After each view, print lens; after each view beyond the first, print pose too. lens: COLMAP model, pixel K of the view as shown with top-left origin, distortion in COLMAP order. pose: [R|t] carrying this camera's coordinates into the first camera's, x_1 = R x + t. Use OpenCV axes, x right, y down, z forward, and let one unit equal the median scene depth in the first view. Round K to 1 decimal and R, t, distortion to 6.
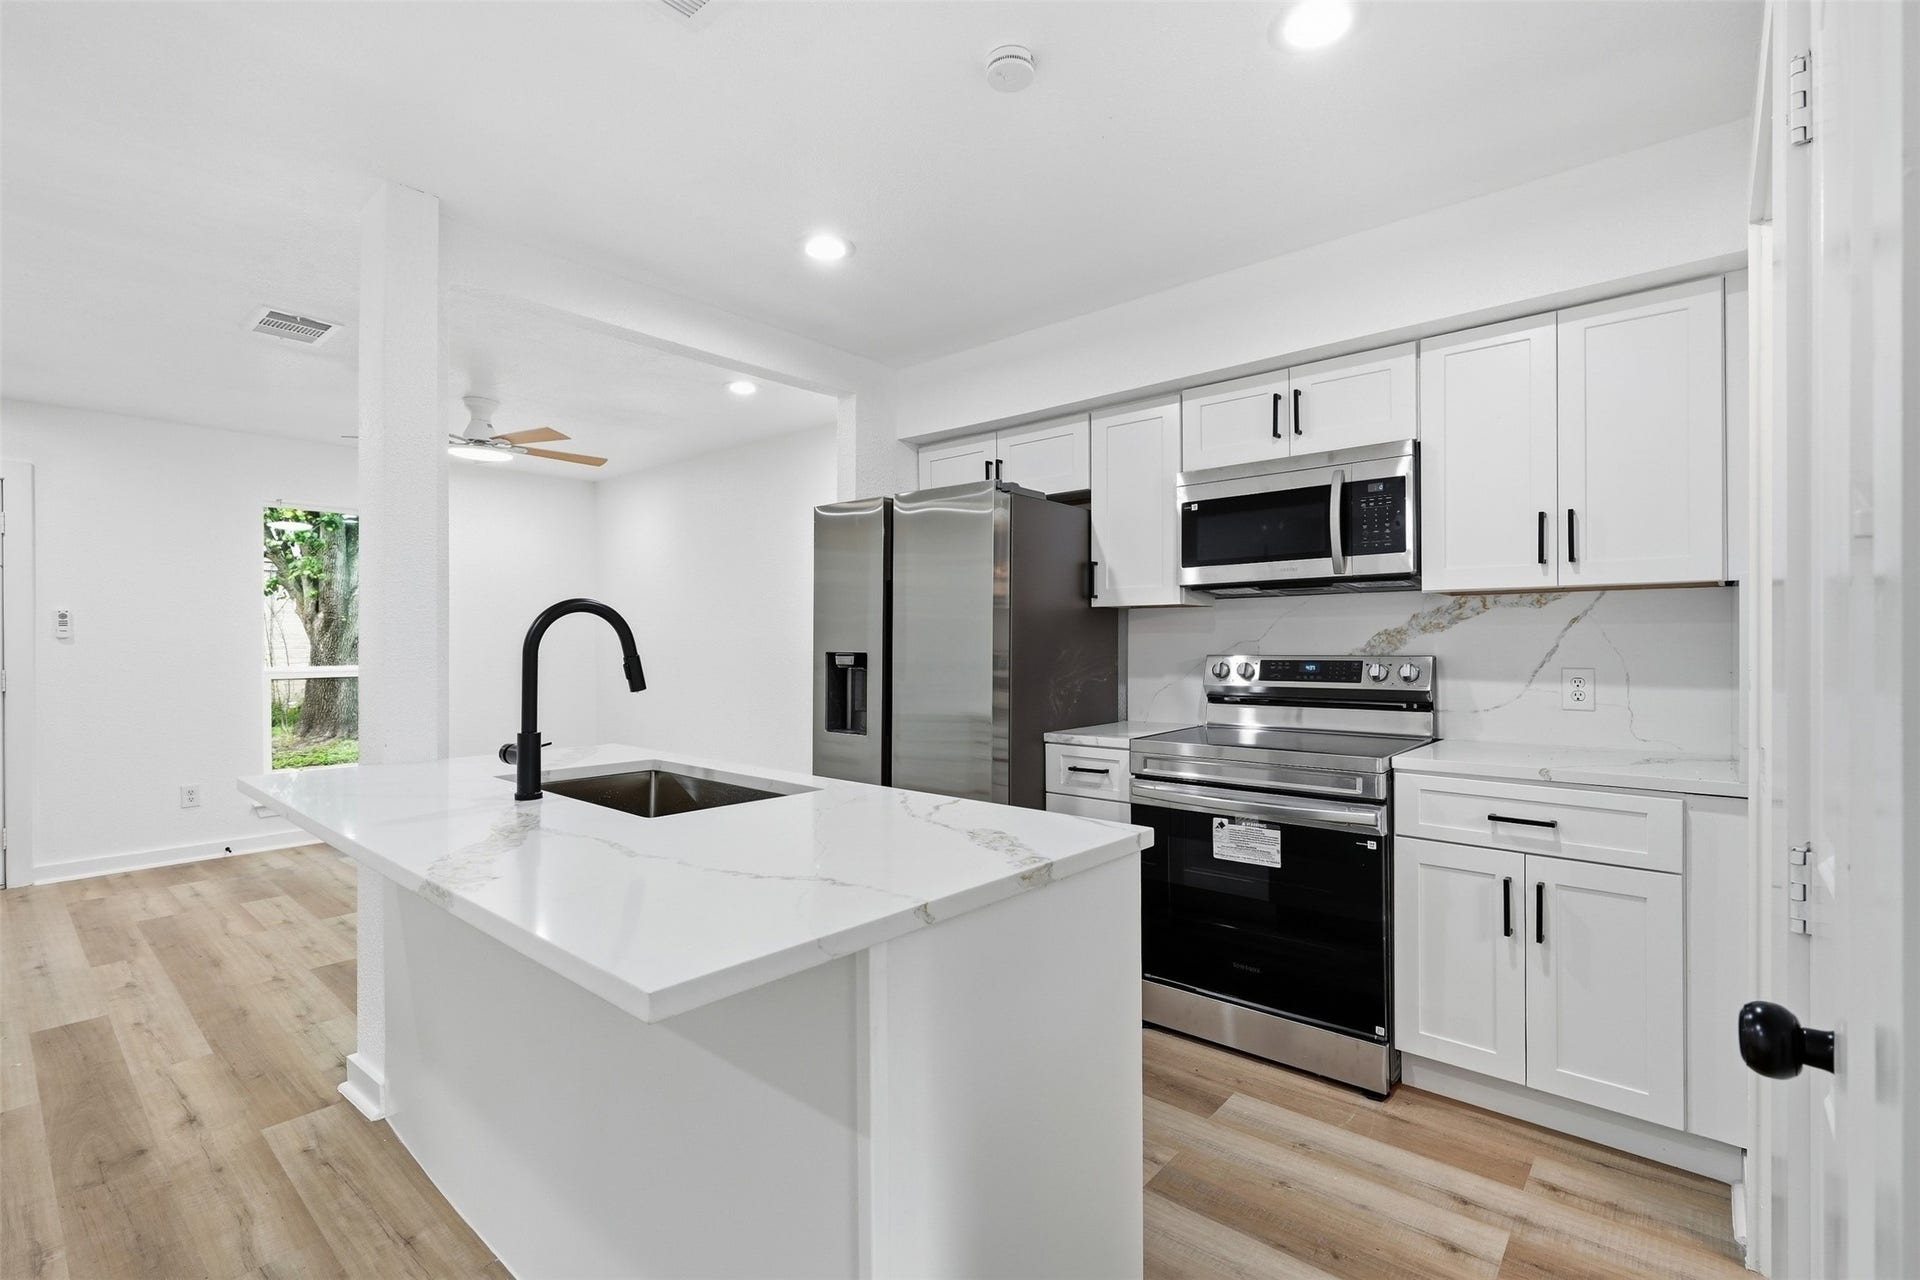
lens RADIAL K [[854.3, 0, 960.2], [0, 854.3, 641.9], [0, 0, 1]] dist [-0.002093, 0.000088]
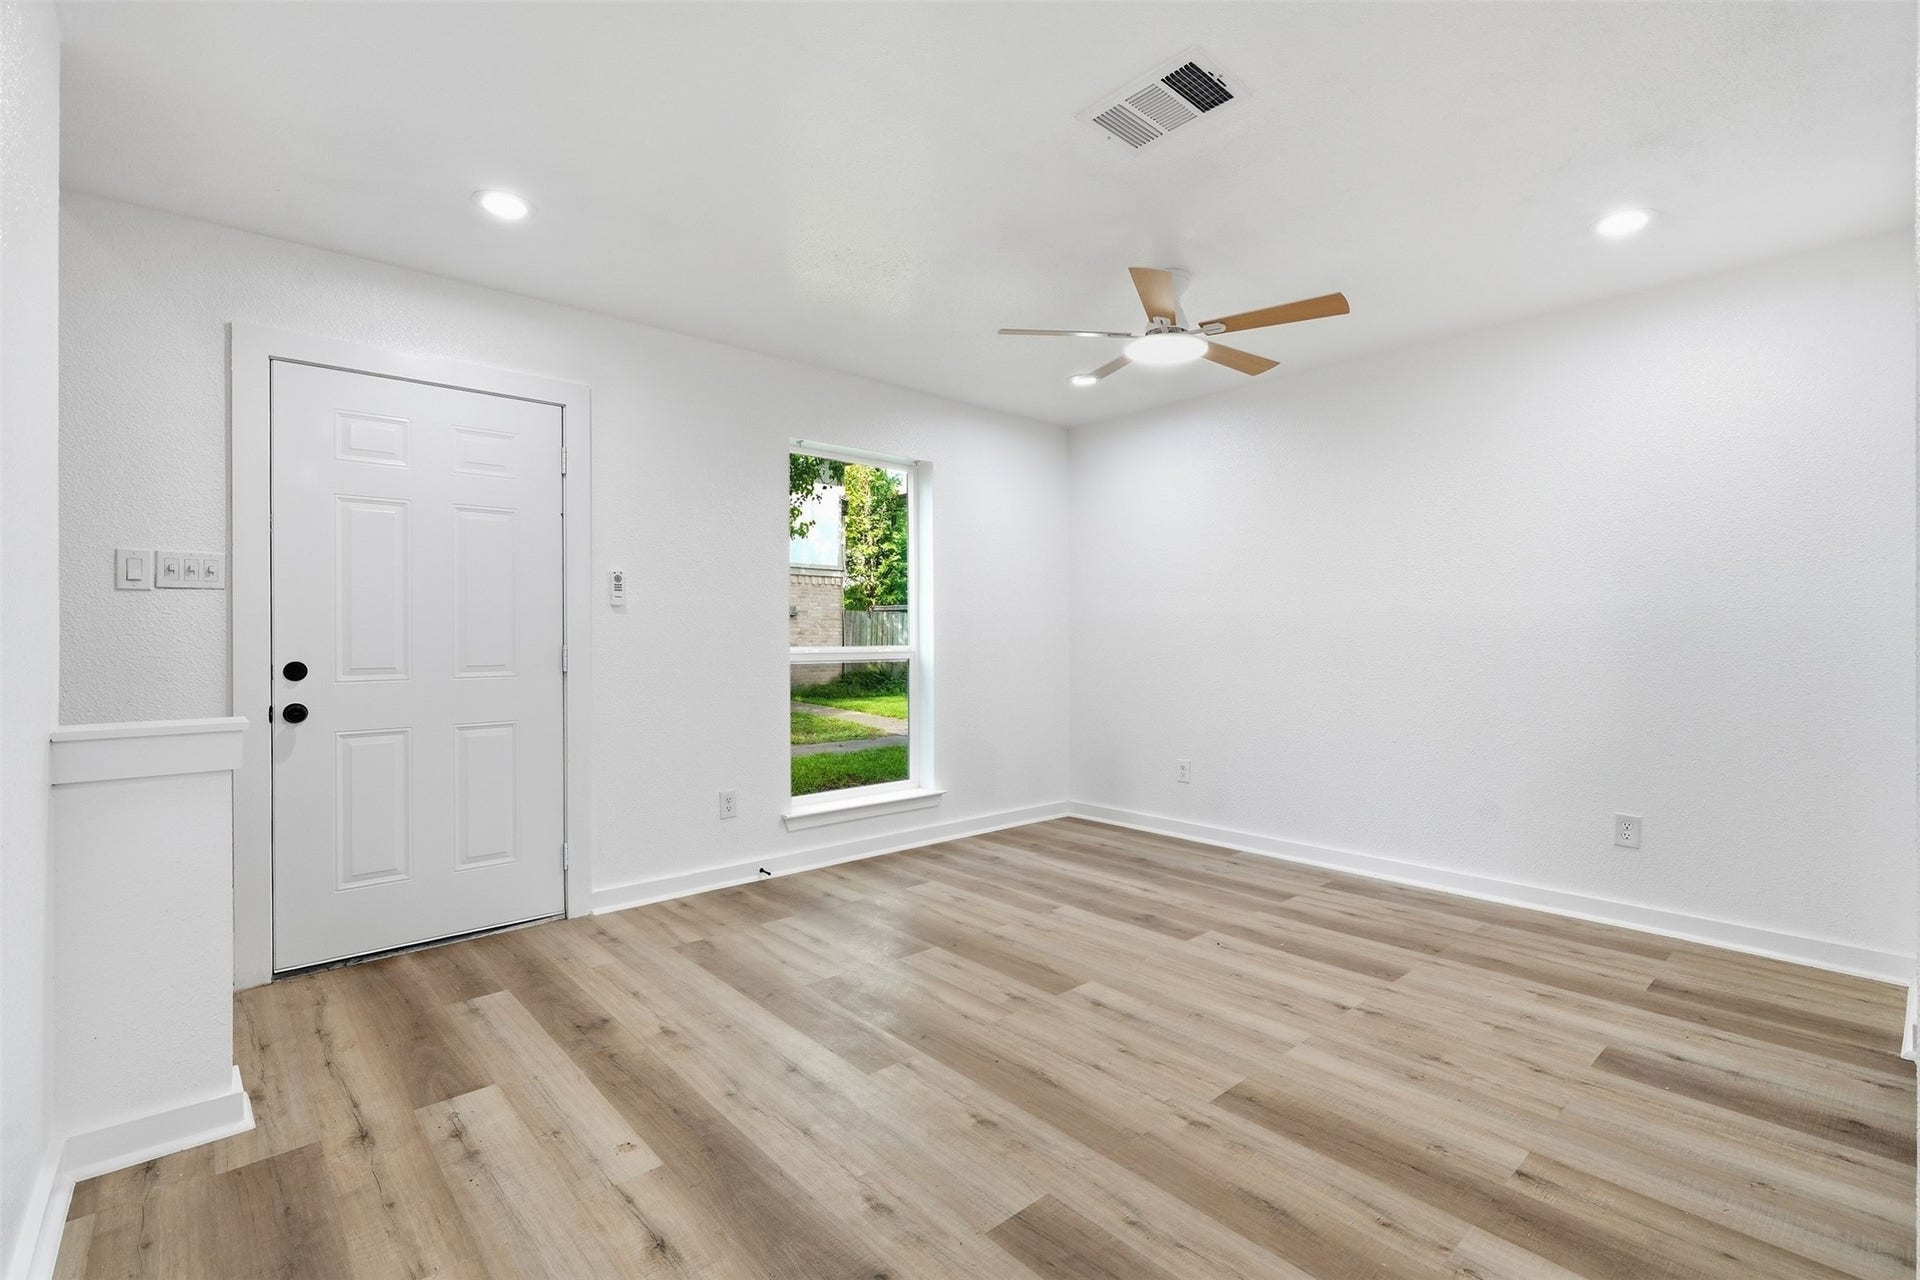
lens RADIAL K [[854.3, 0, 965.0], [0, 854.3, 643.2], [0, 0, 1]] dist [-0.002093, 0.000088]
pose [[0.991172, -0.000206, -0.132580, -0.794831], [0.000904, 0.999986, 0.005203, 0.033863], [0.132577, -0.005277, 0.991159, 0.317633]]
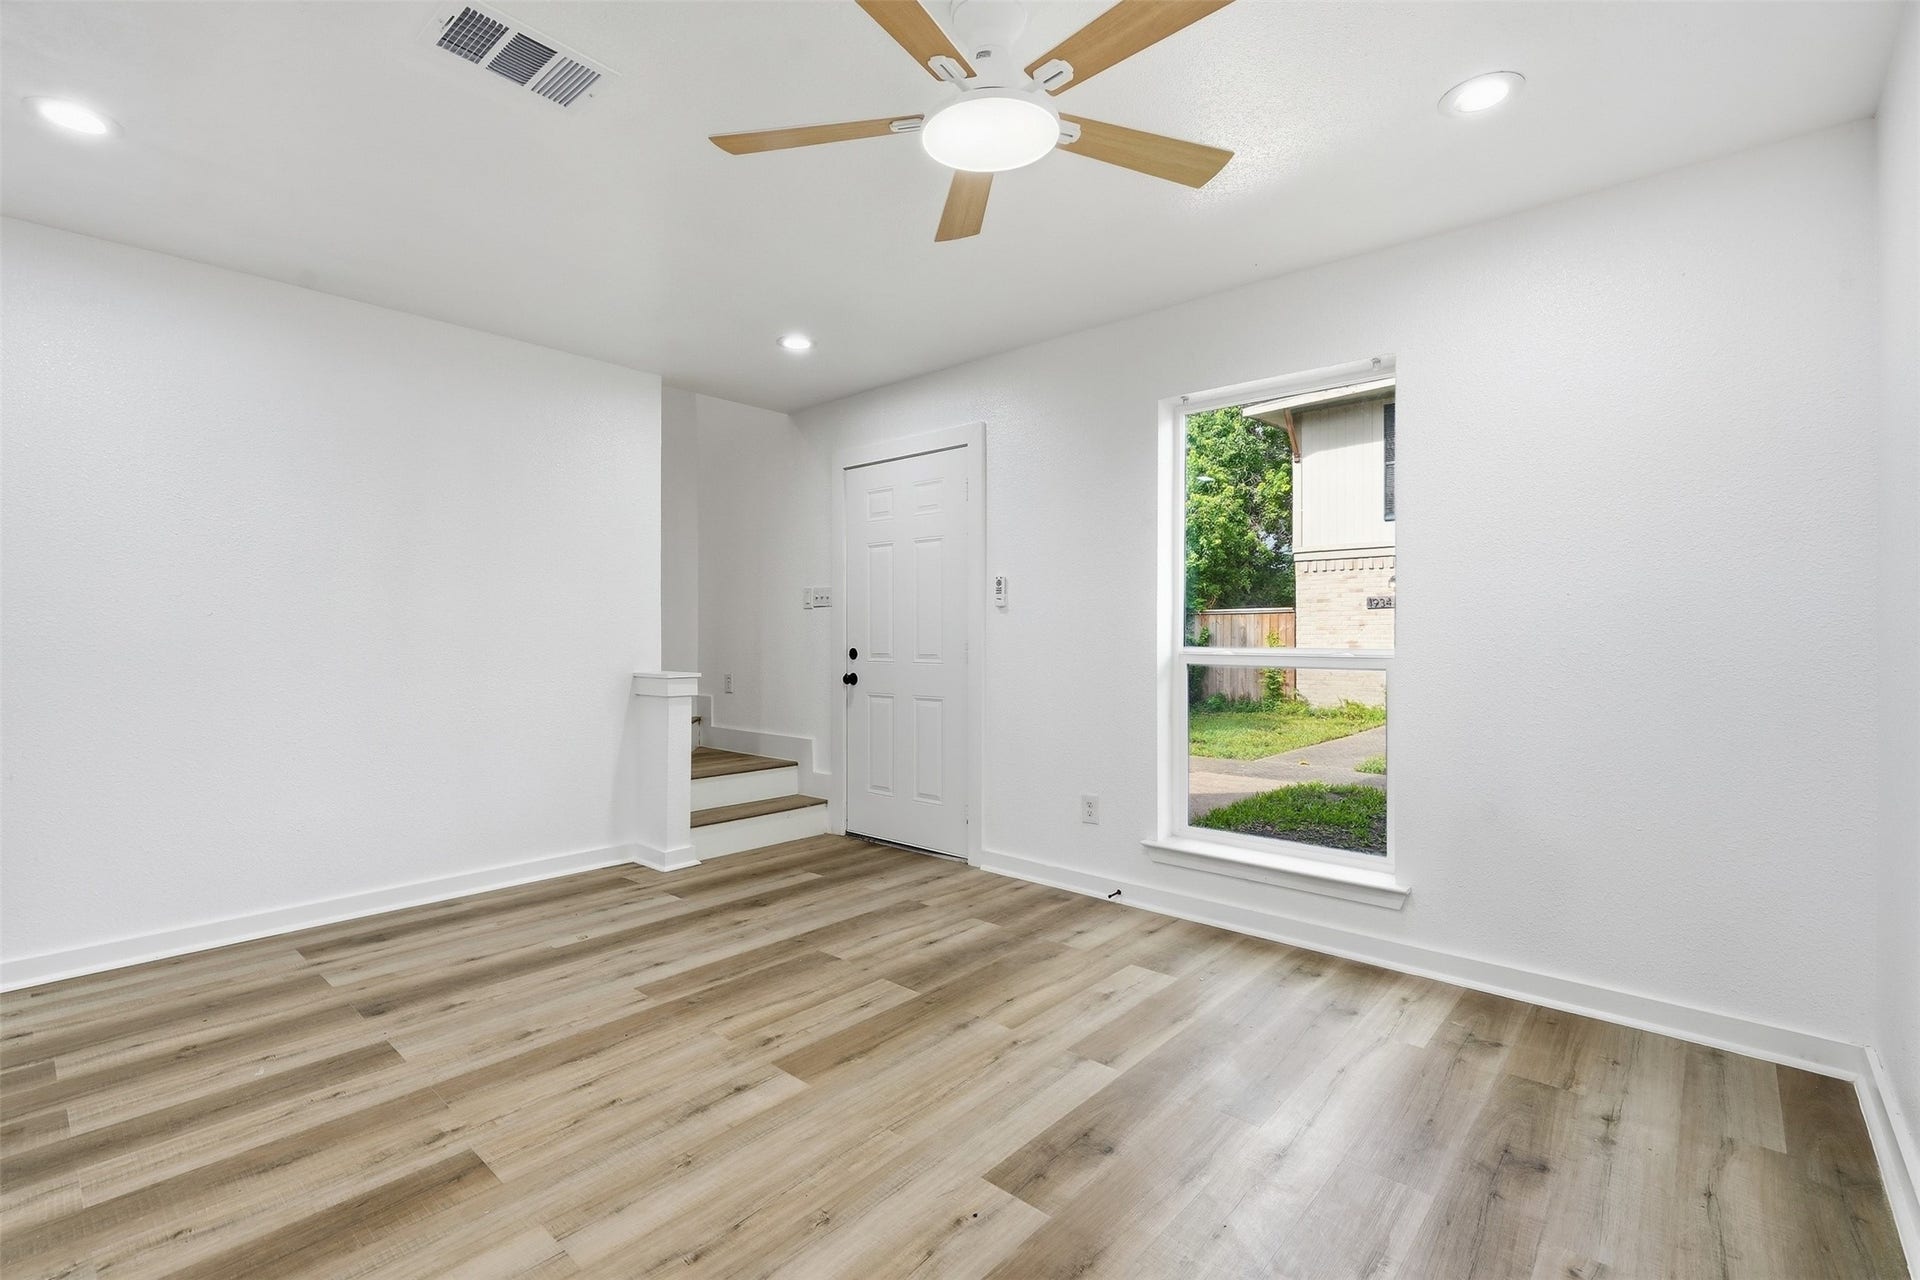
lens RADIAL K [[854.3, 0, 958.2], [0, 854.3, 639.2], [0, 0, 1]] dist [-0.002093, 0.000088]
pose [[-0.015461, 0.007059, -0.999856, -0.177455], [-0.002871, 0.999971, 0.007104, 0.030477], [0.999876, 0.002980, -0.015440, 1.237213]]
